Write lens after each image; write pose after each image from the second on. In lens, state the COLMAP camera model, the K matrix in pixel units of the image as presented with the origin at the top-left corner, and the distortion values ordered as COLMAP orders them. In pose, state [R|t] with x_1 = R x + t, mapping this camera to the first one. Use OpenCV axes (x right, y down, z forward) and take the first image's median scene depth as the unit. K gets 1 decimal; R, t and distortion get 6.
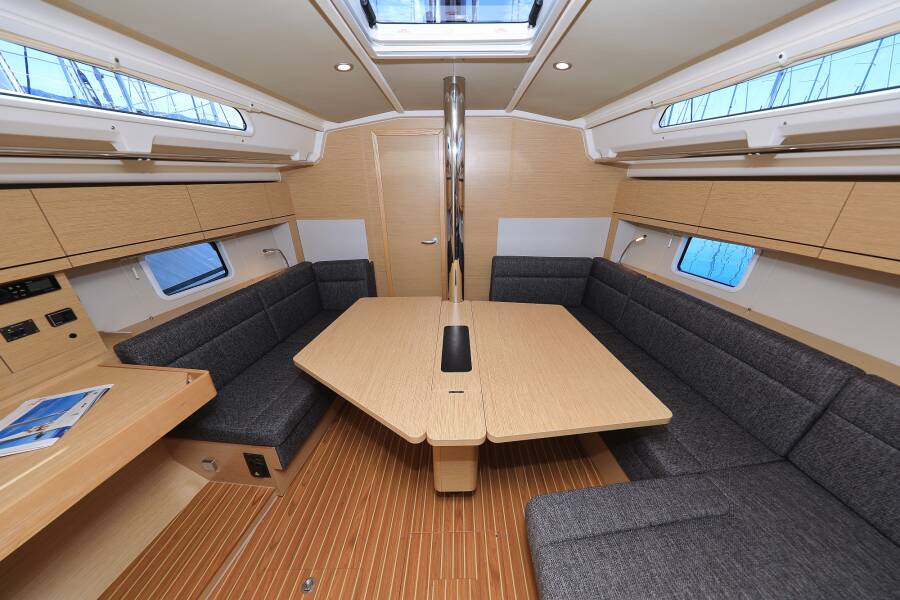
lens RADIAL K [[288.6, 0, 462.6], [0, 288.6, 314.0], [0, 0, 1]] dist [-0.000020, -0.000010]
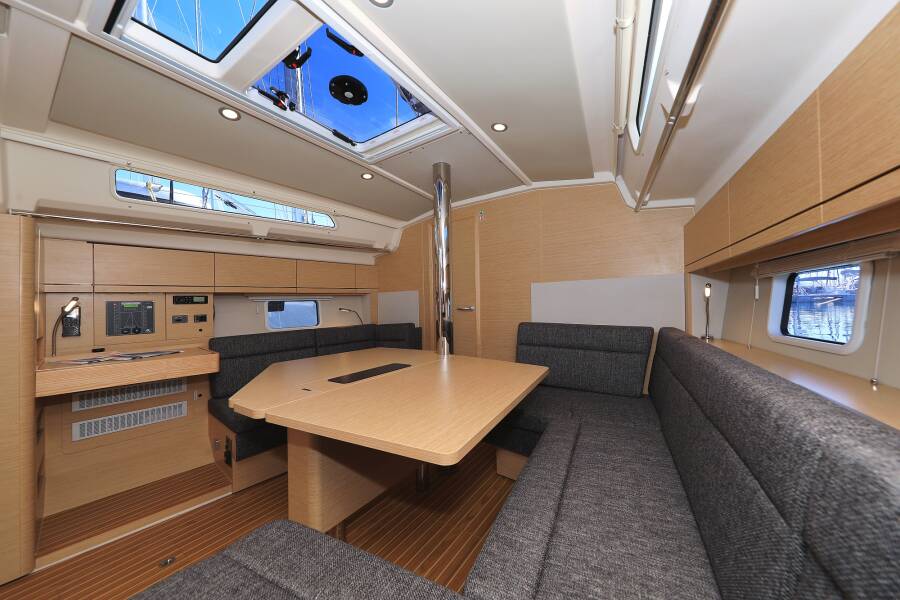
lens RADIAL K [[314.4, 0, 456.6], [0, 314.4, 303.9], [0, 0, 1]] dist [-0.000027, 0.000060]
pose [[0.823895, -0.019502, -0.566407, 0.584292], [-0.217264, 0.912185, -0.347441, 0.147772], [0.523444, 0.409314, 0.747307, 0.186567]]
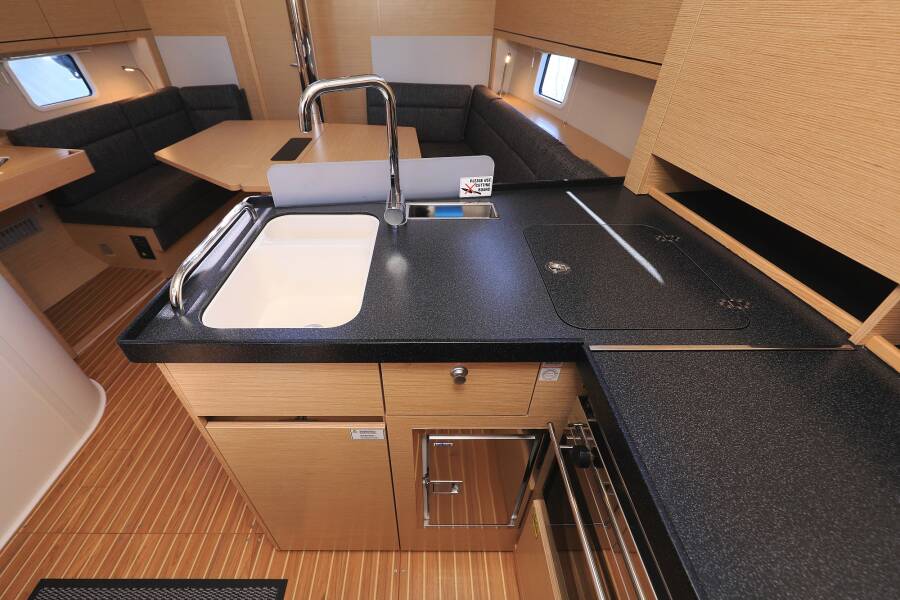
lens RADIAL K [[373.6, 0, 429.5], [0, 373.6, 303.8], [0, 0, 1]] dist [0.010967, 0.000208]
pose [[0.999831, 0.012533, -0.013439, 0.403713], [-0.008939, 0.970683, 0.240197, 0.251461], [0.016056, -0.240036, 0.970631, -0.453316]]
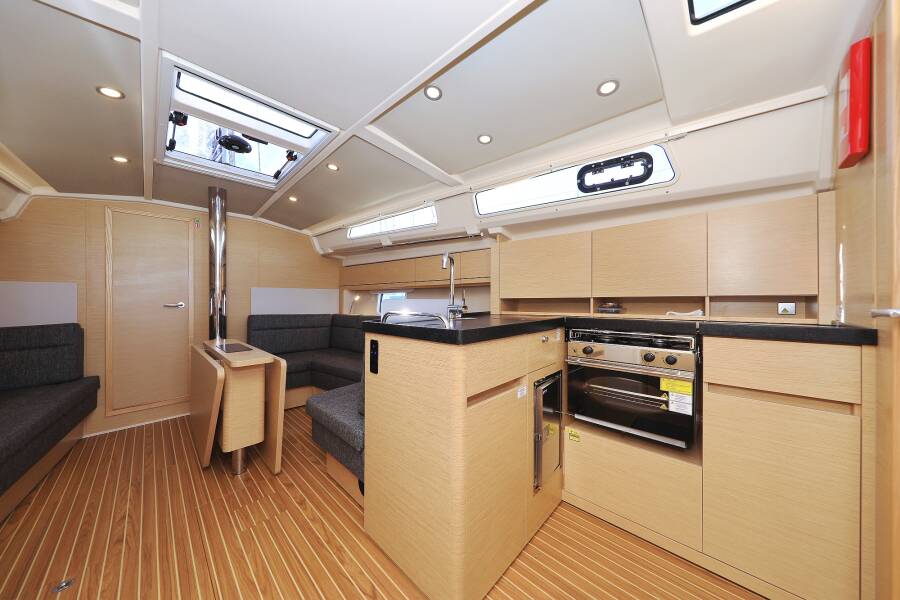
lens RADIAL K [[279.3, 0, 450.0], [0, 279.3, 300.0], [0, 0, 1]] dist [0.000817, -0.000012]
pose [[0.700483, -0.001548, 0.713667, -0.165423], [0.295615, 0.910805, -0.288178, 0.393317], [-0.649565, 0.412834, 0.638461, -0.389966]]
